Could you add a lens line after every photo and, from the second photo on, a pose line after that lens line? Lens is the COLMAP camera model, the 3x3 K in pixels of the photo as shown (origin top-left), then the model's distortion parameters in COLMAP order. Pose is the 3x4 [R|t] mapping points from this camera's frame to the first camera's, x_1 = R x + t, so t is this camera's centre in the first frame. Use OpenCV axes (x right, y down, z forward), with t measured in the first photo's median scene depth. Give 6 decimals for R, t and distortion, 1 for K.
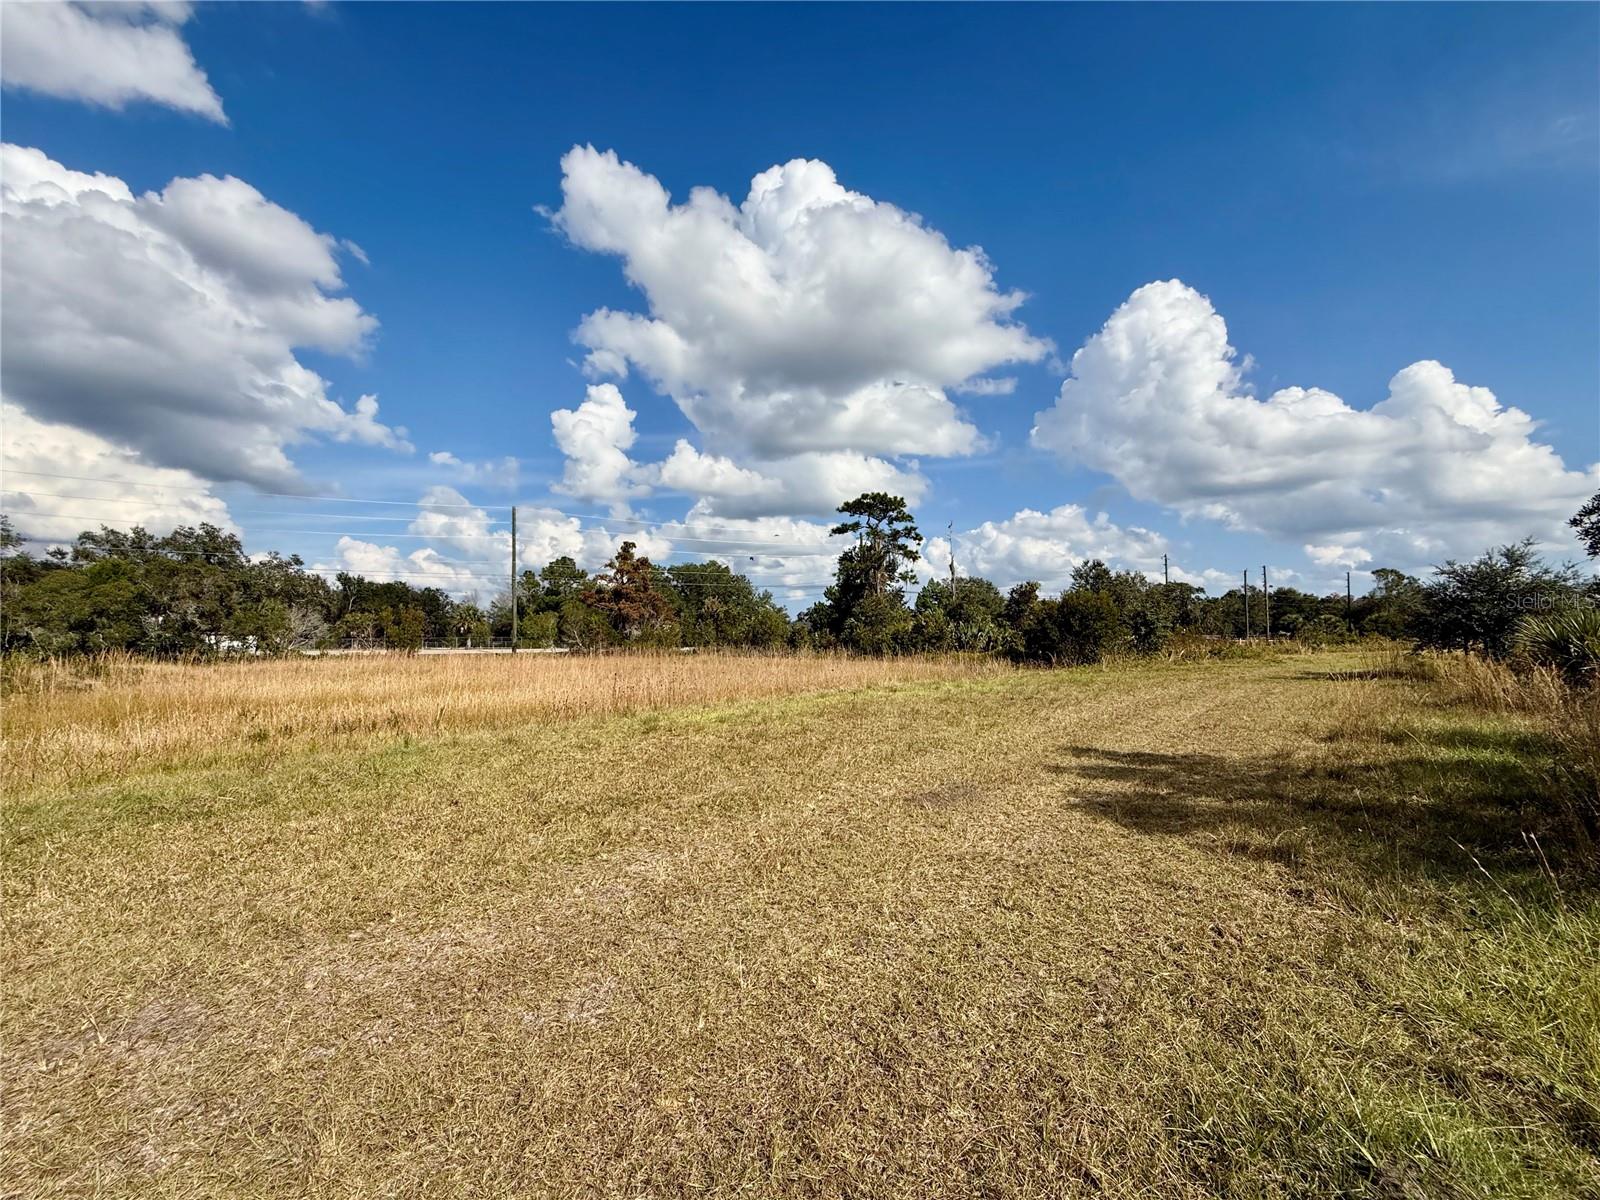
lens RADIAL K [[645.8, 0, 806.6], [0, 645.8, 597.2], [0, 0, 1]] dist [-0.003205, 0.000022]
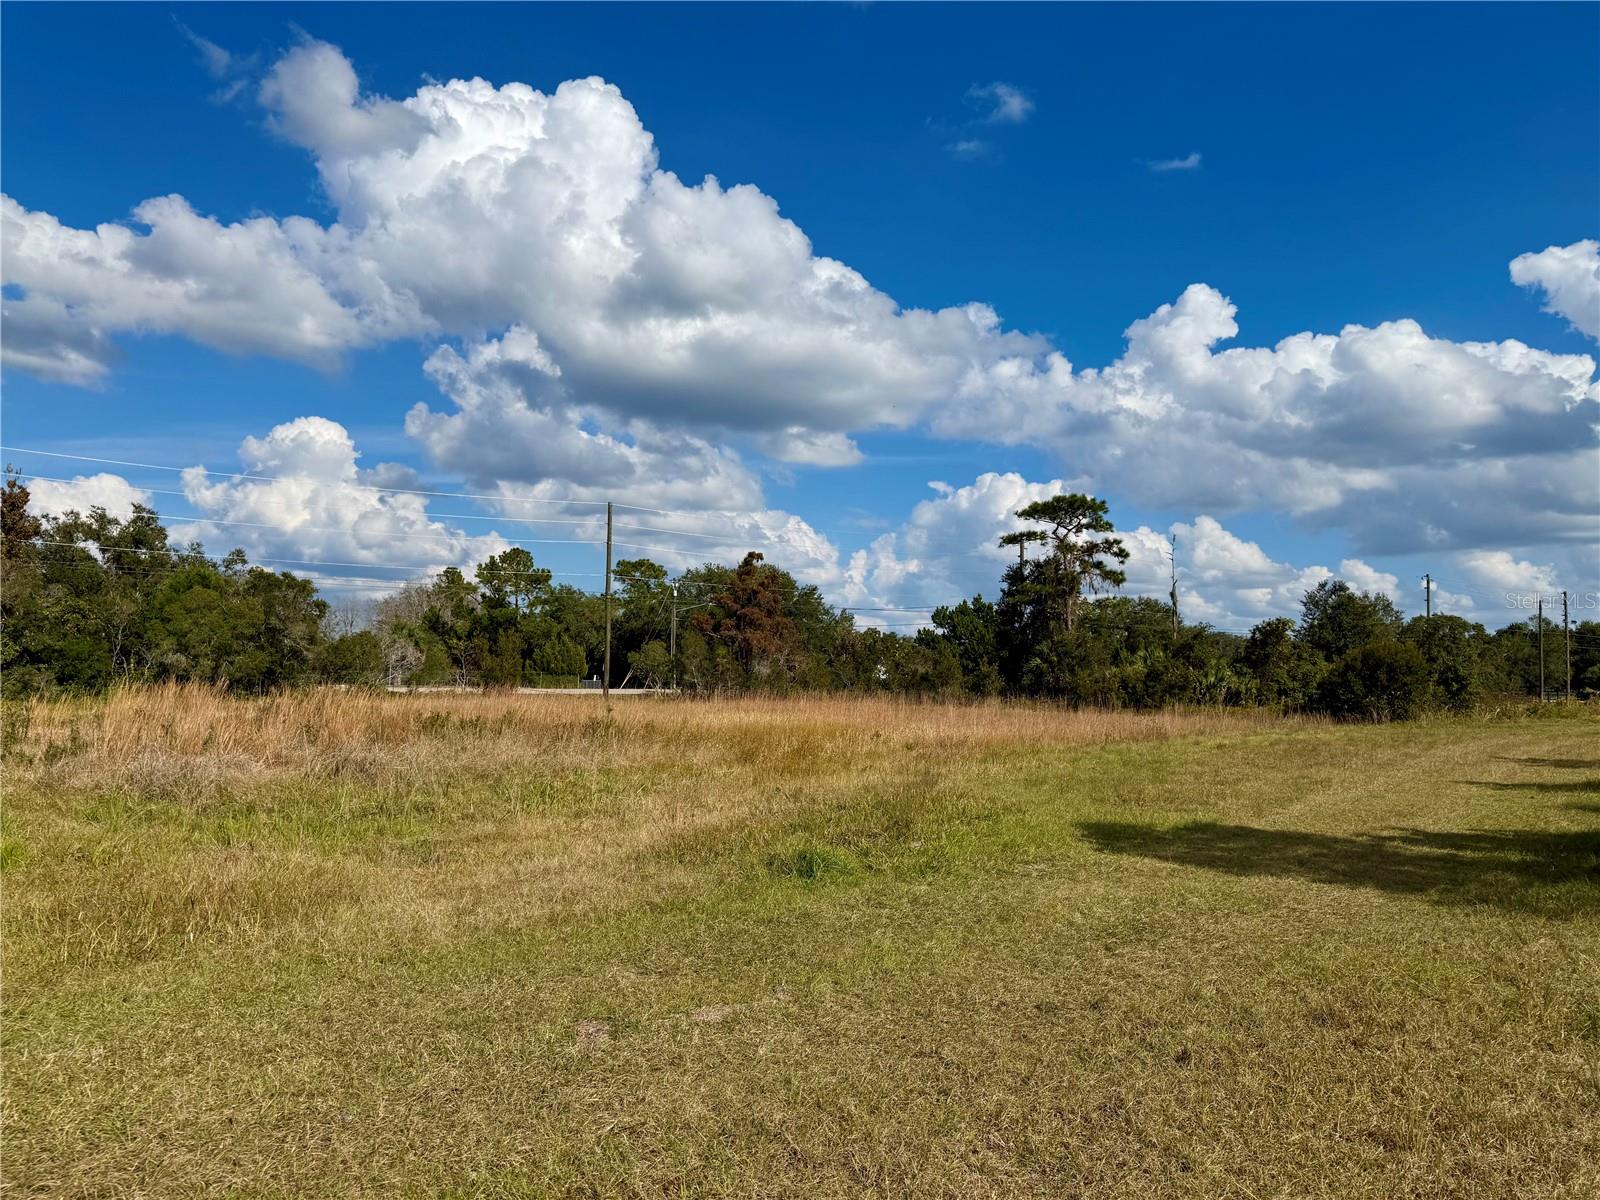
lens RADIAL K [[1109.9, 0, 797.9], [0, 1109.9, 605.1], [0, 0, 1]] dist [-0.008728, -0.002196]
pose [[0.999546, 0.024305, 0.017833, -0.439679], [-0.024247, 0.999700, -0.003453, -0.035668], [-0.017911, 0.003019, 0.999835, -0.559560]]
